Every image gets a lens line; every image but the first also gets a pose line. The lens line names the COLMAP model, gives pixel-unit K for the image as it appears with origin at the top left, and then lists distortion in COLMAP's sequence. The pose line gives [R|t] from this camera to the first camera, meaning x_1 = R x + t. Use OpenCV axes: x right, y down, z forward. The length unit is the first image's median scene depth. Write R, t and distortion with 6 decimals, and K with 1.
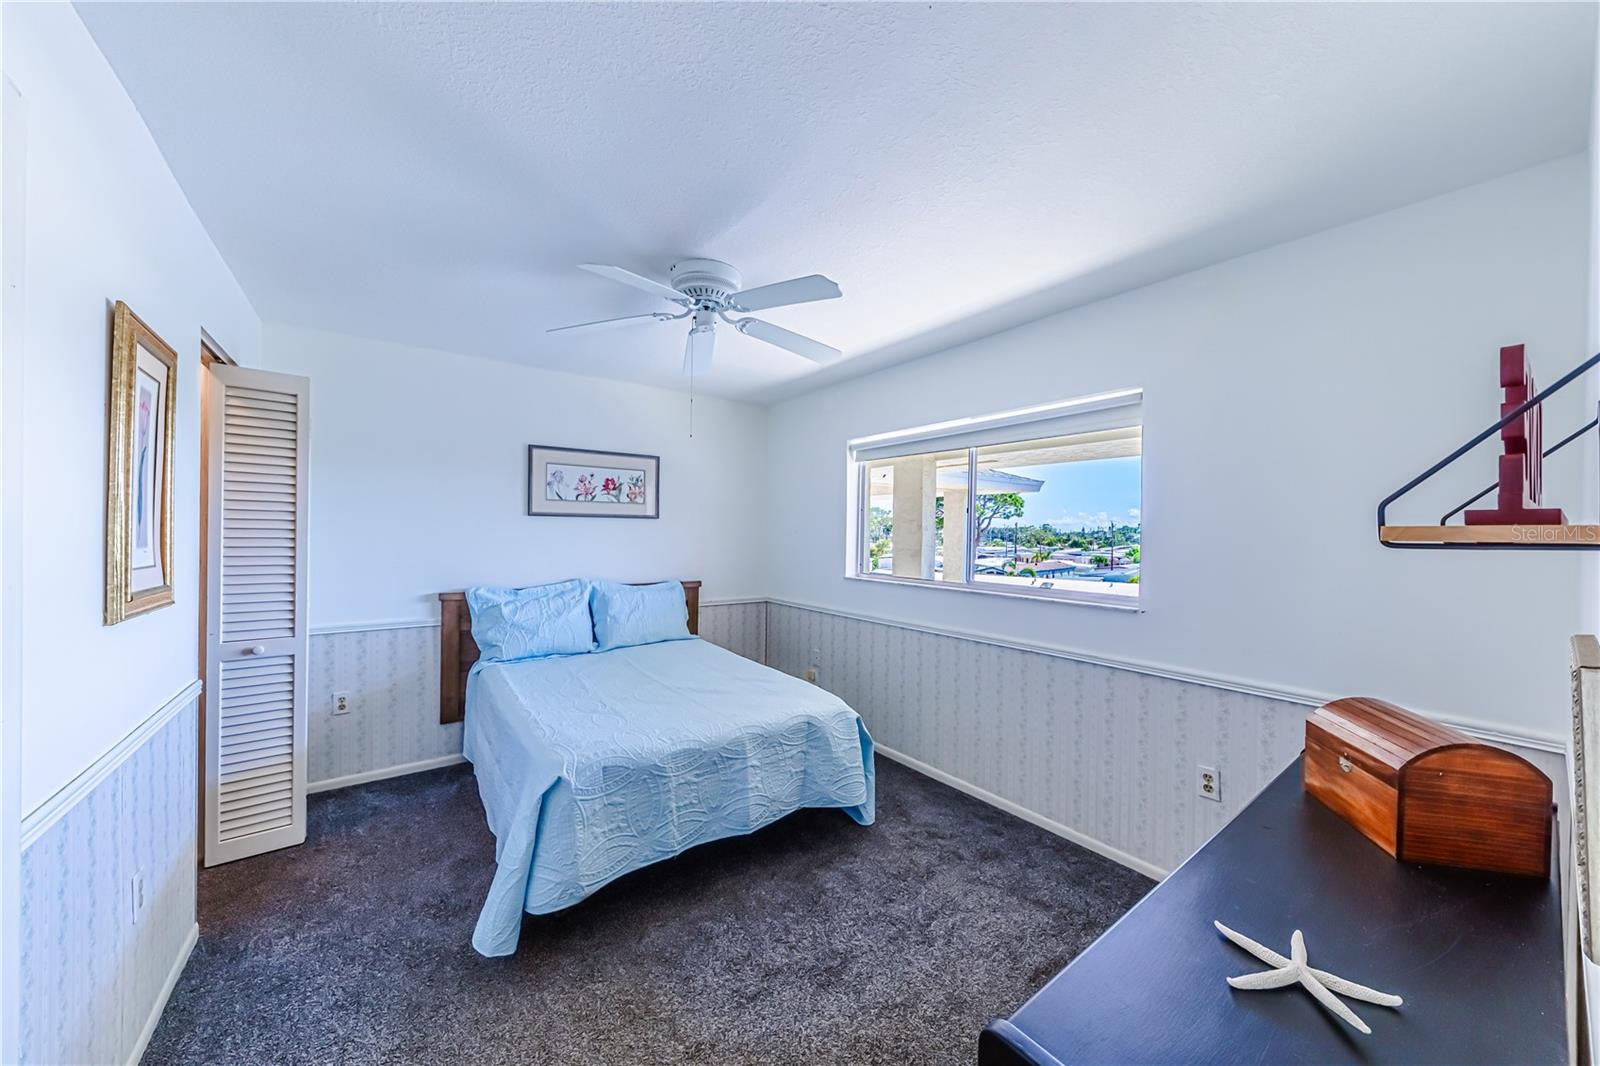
lens RADIAL K [[560.3, 0, 808.5], [0, 560.3, 533.0], [0, 0, 1]] dist [0.000511, -0.000024]
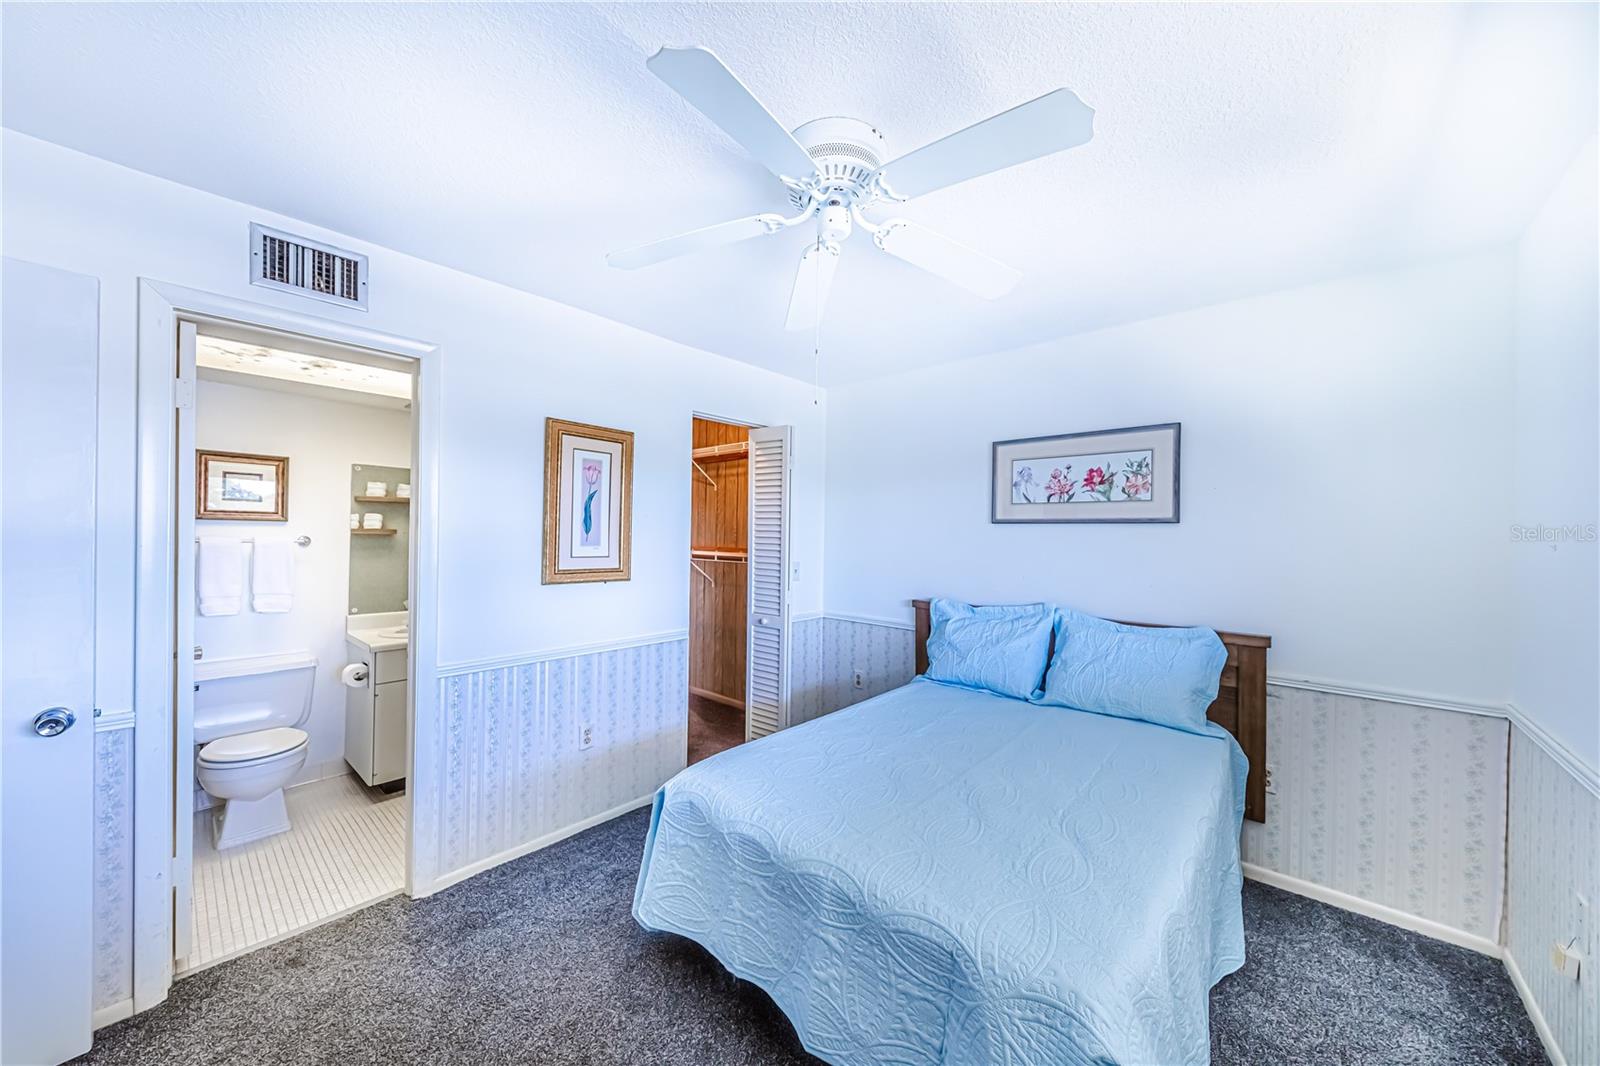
lens RADIAL K [[560.3, 0, 806.2], [0, 560.3, 531.1], [0, 0, 1]] dist [0.000511, -0.000024]
pose [[0.189290, -0.012782, -0.981838, 0.294754], [-0.014358, 0.999772, -0.015784, -0.001114], [0.981816, 0.017085, 0.189064, 0.537052]]
